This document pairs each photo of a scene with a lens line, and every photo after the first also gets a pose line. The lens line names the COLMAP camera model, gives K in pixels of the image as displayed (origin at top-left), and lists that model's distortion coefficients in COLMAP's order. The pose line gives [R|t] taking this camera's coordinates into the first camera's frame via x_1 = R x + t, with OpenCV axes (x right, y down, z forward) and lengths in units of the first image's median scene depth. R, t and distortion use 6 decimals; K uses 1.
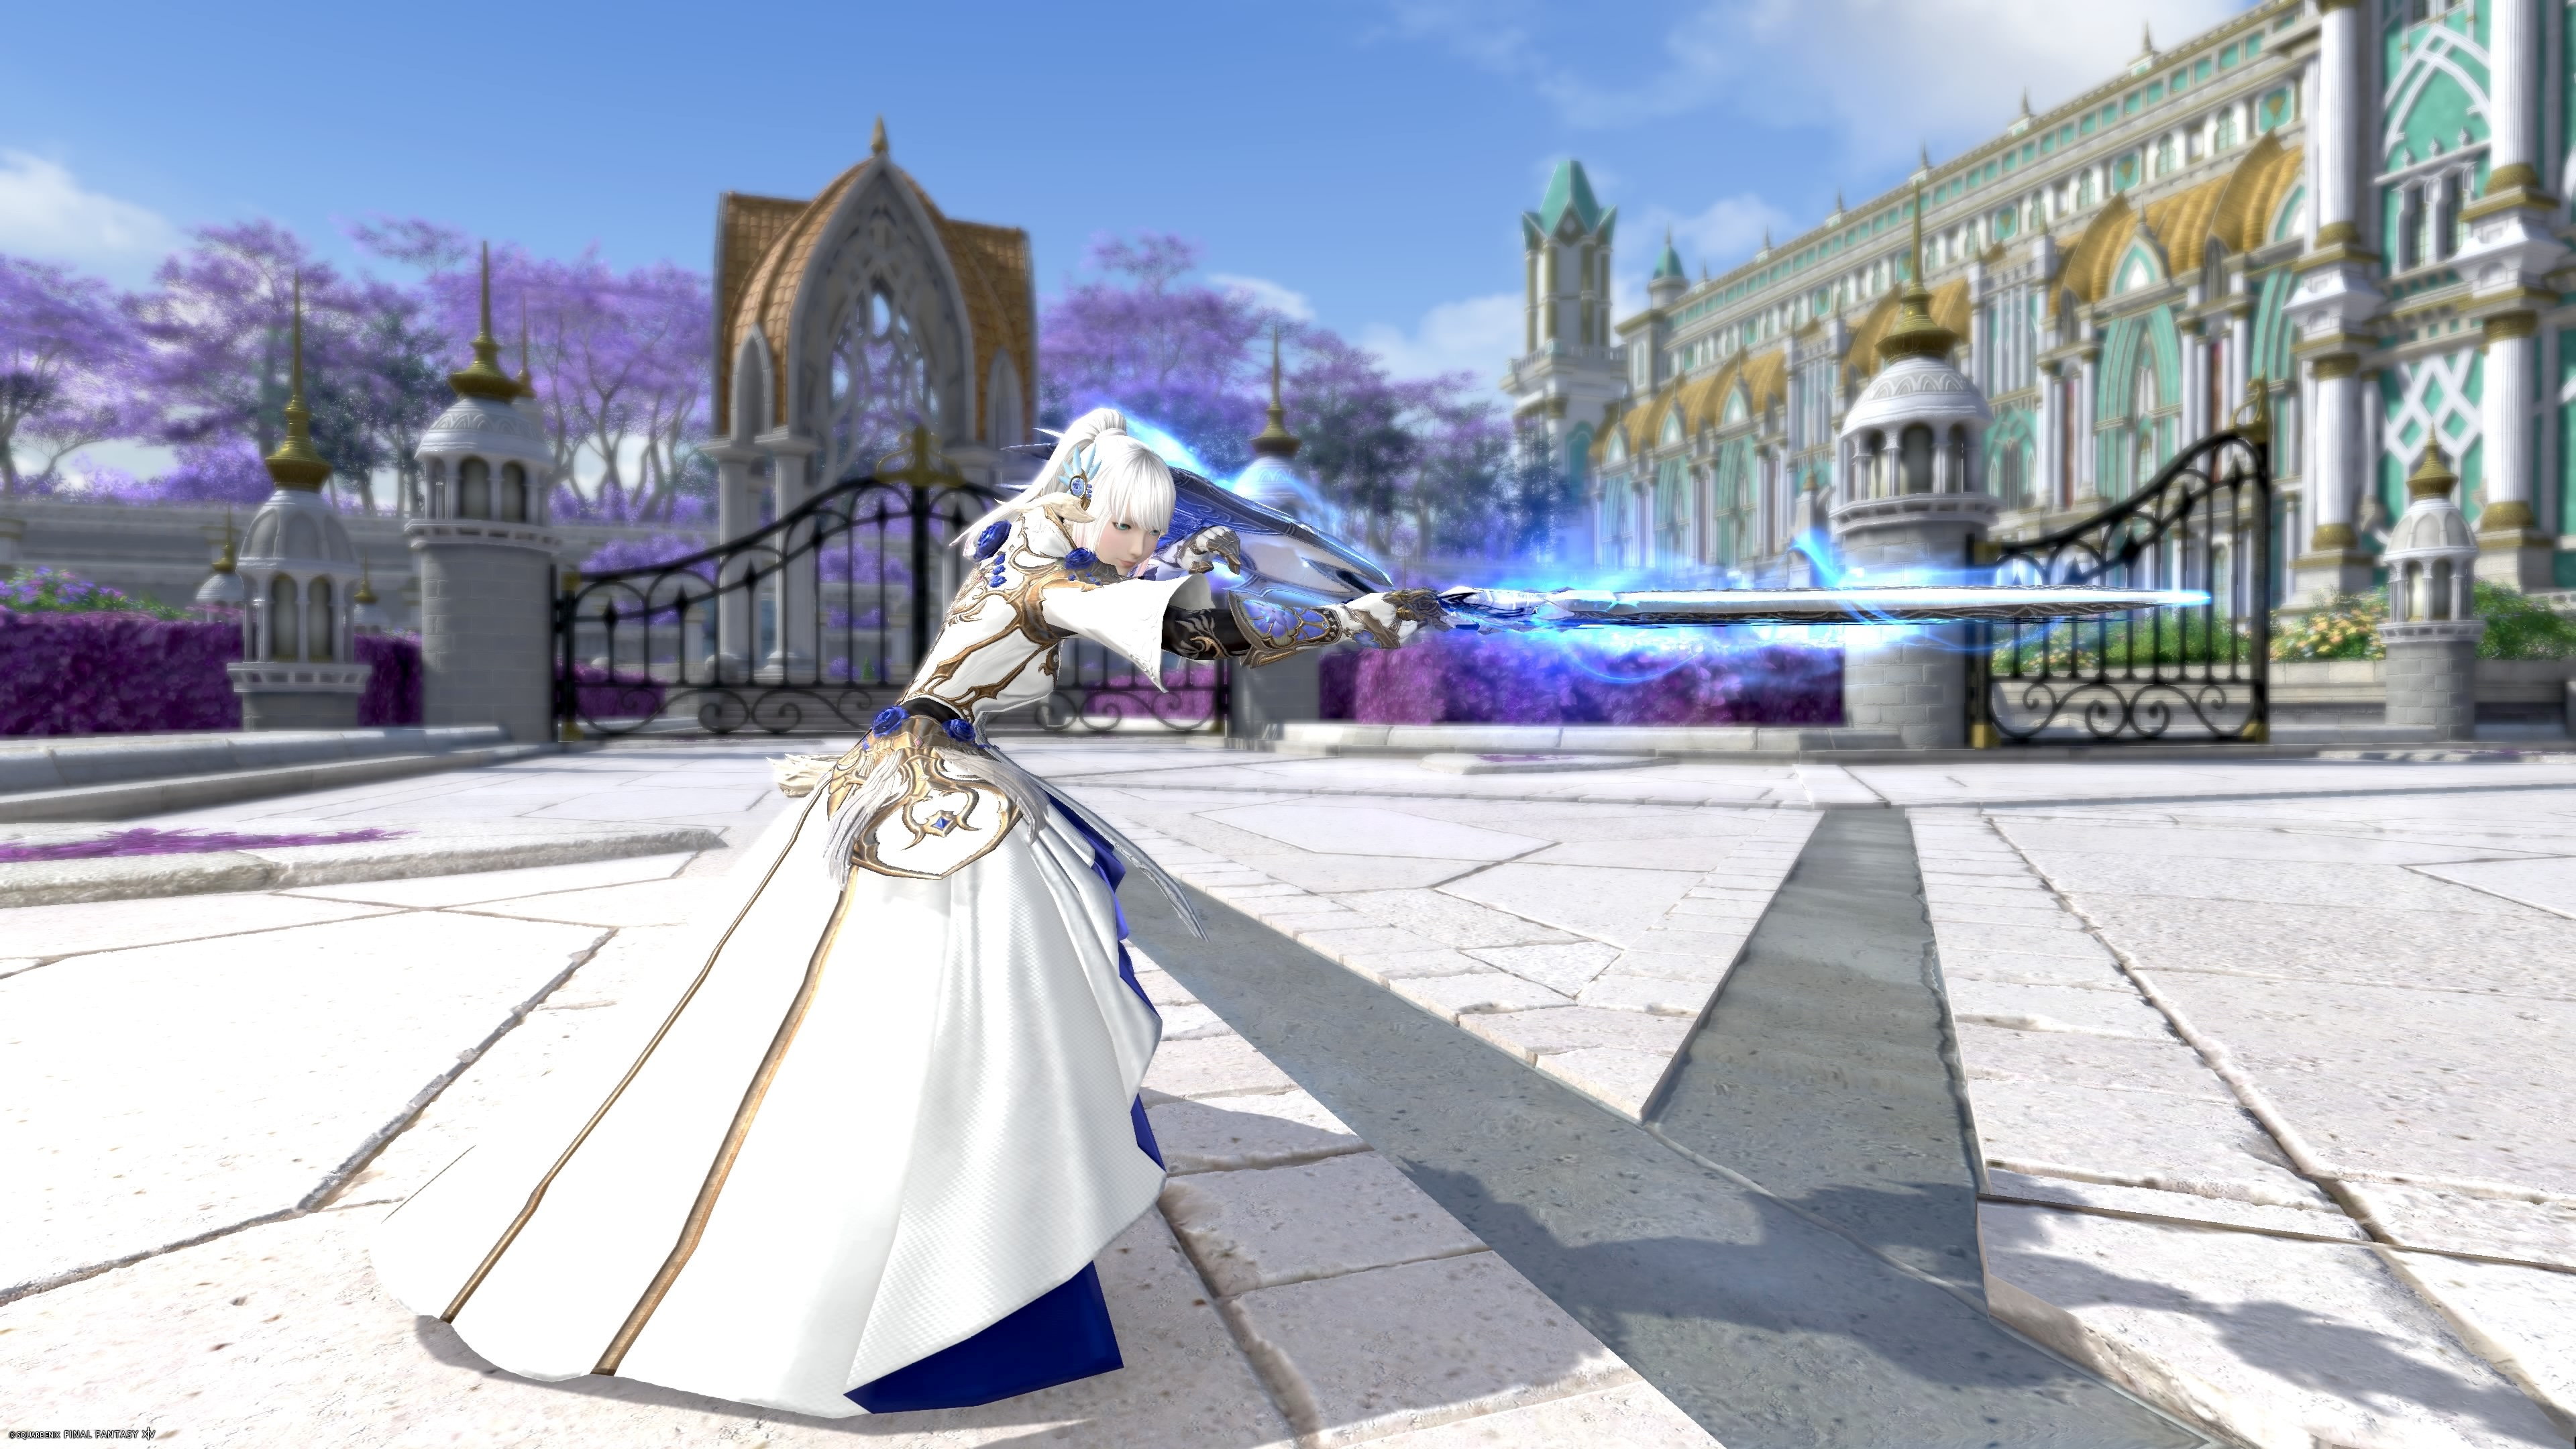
lens RADIAL K [[1237.4, 0, 1302.6], [0, 1237.4, 722.1], [0, 0, 1]] dist [0.001649, 0.000292]
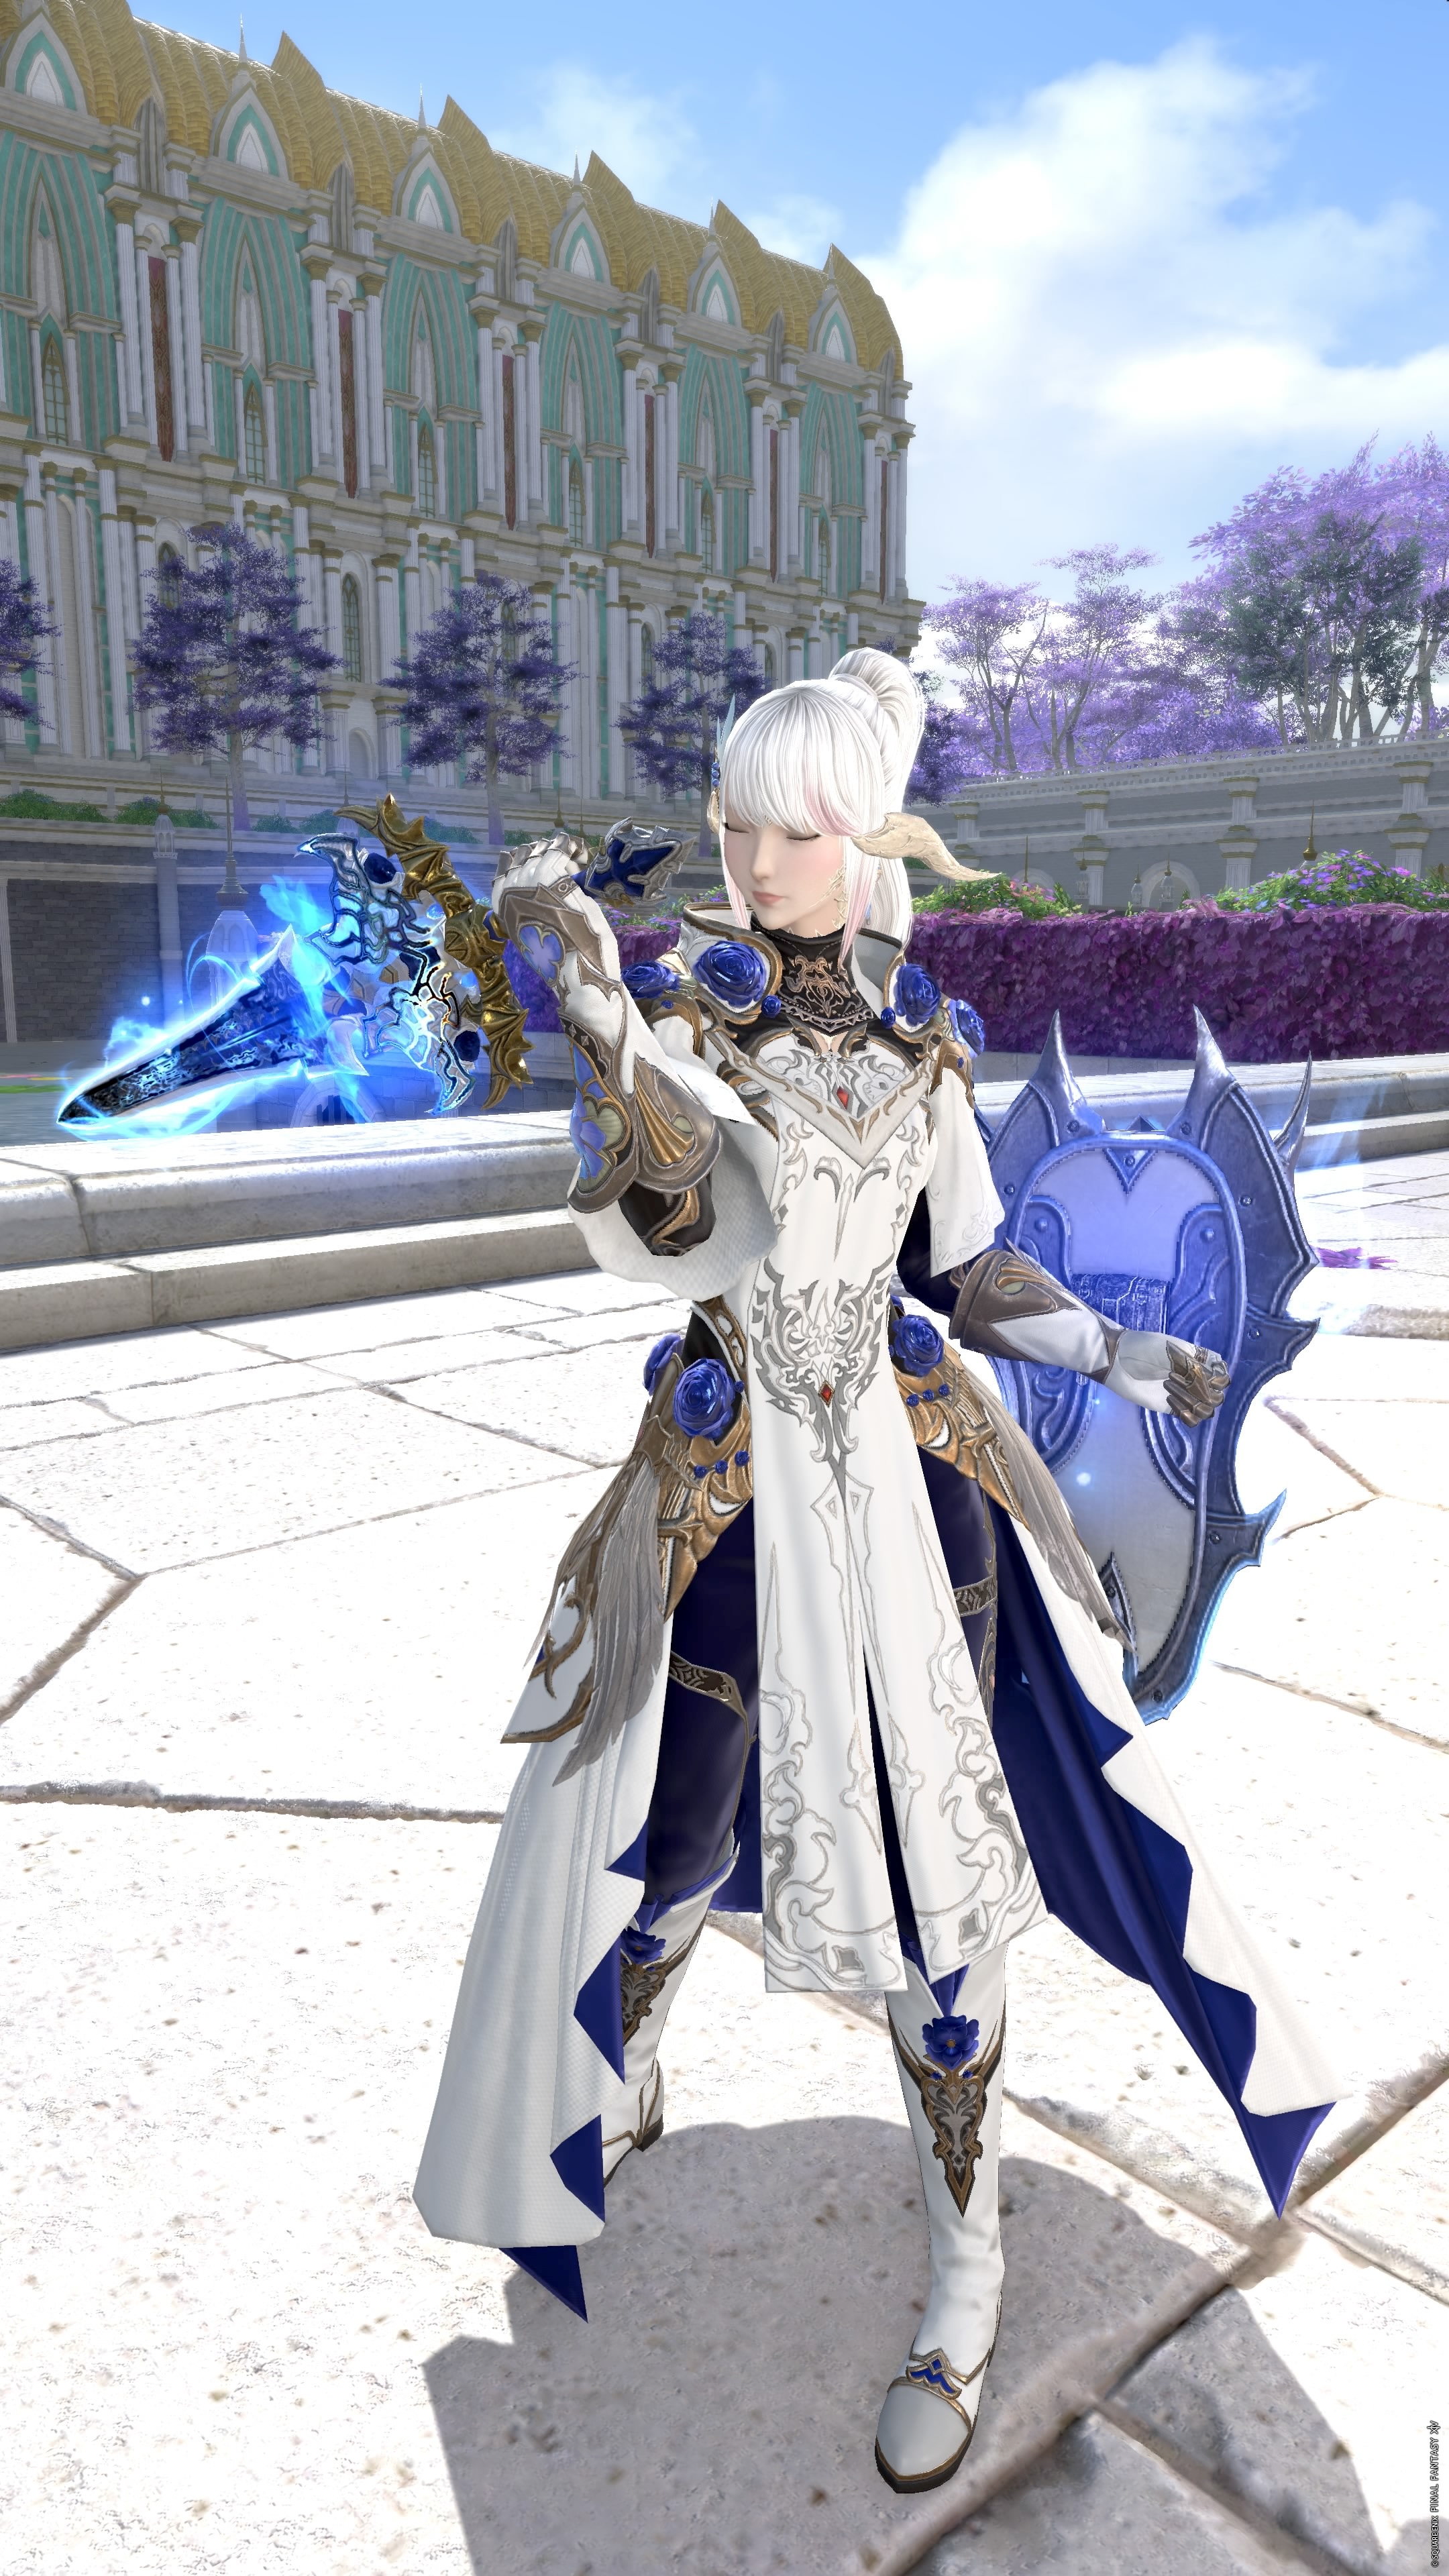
lens RADIAL K [[1779.3, 0, 718.7], [0, 1779.3, 1298.1], [0, 0, 1]] dist [-0.003118, 0.001893]
pose [[0.381916, 0.168221, -0.908758, 0.059879], [-0.009139, 0.983934, 0.178296, -0.034935], [0.924152, -0.059789, 0.377318, 0.077795]]
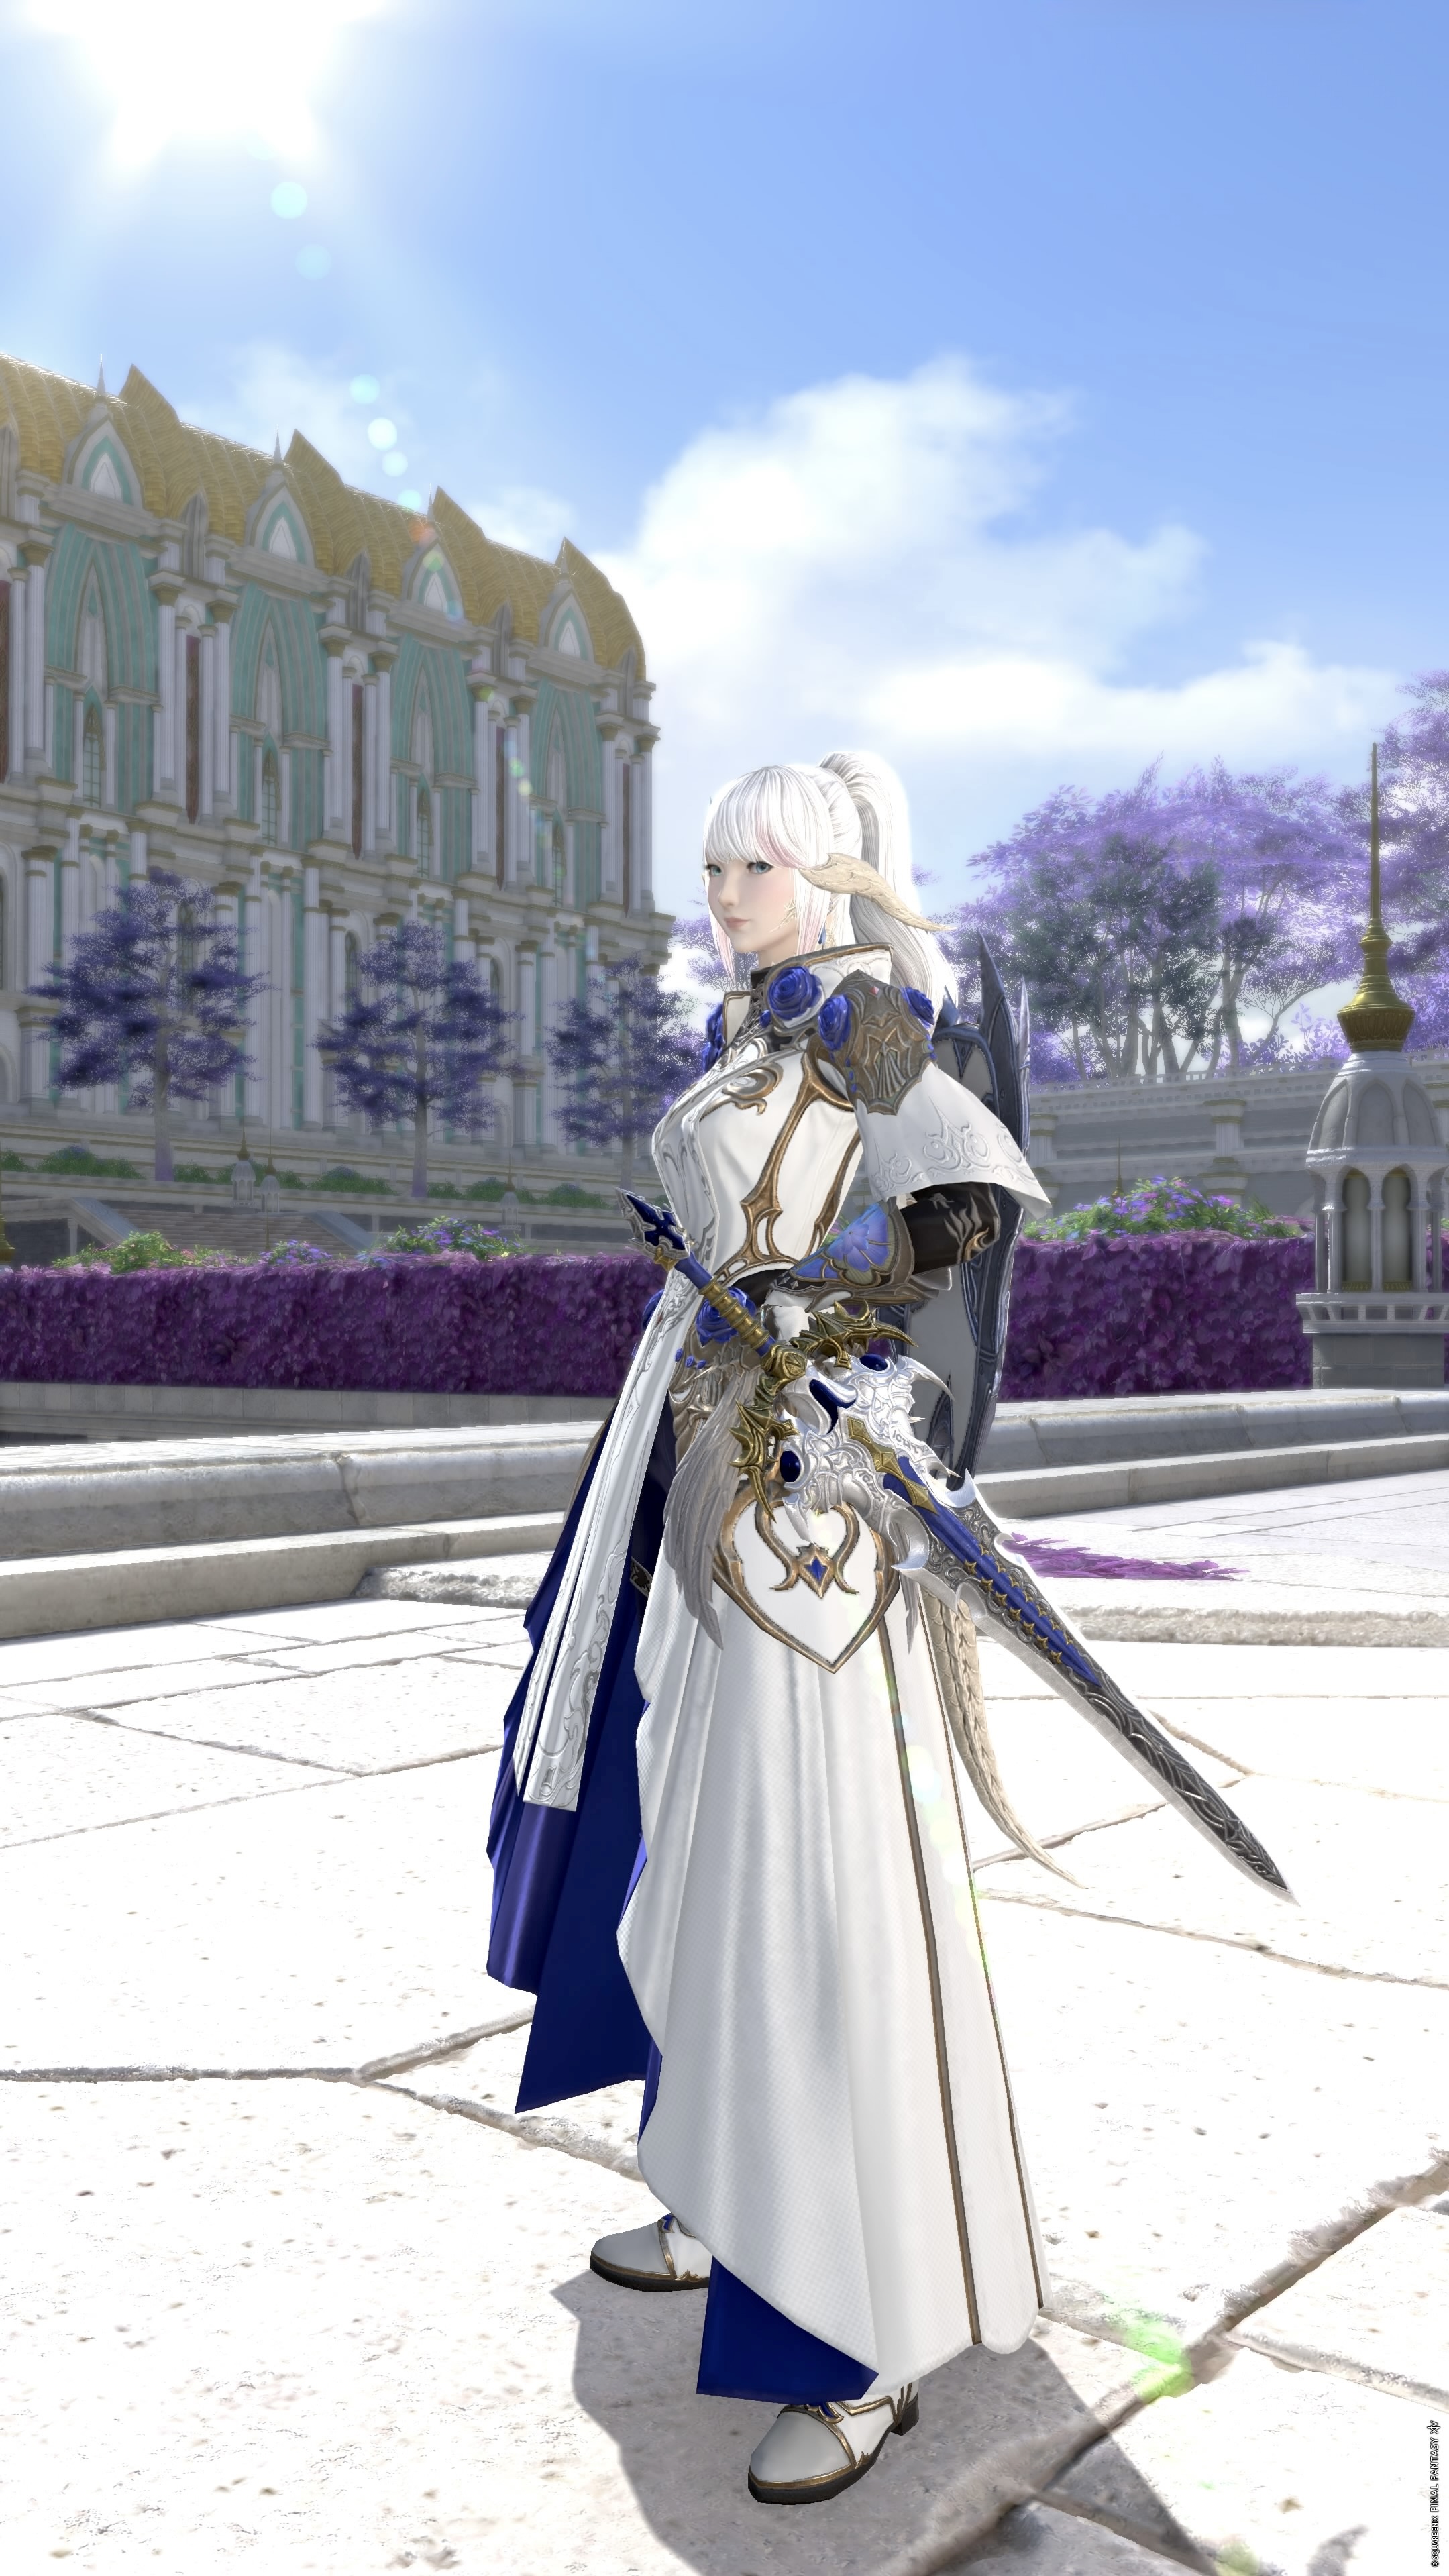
lens RADIAL K [[2174.0, 0, 719.5], [0, 2174.0, 1289.7], [0, 0, 1]] dist [0.001369, -0.003475]
pose [[0.499561, -0.017271, -0.866107, 0.080367], [-0.009294, 0.999637, -0.025294, -0.014513], [0.866229, 0.020686, 0.499219, 0.057654]]
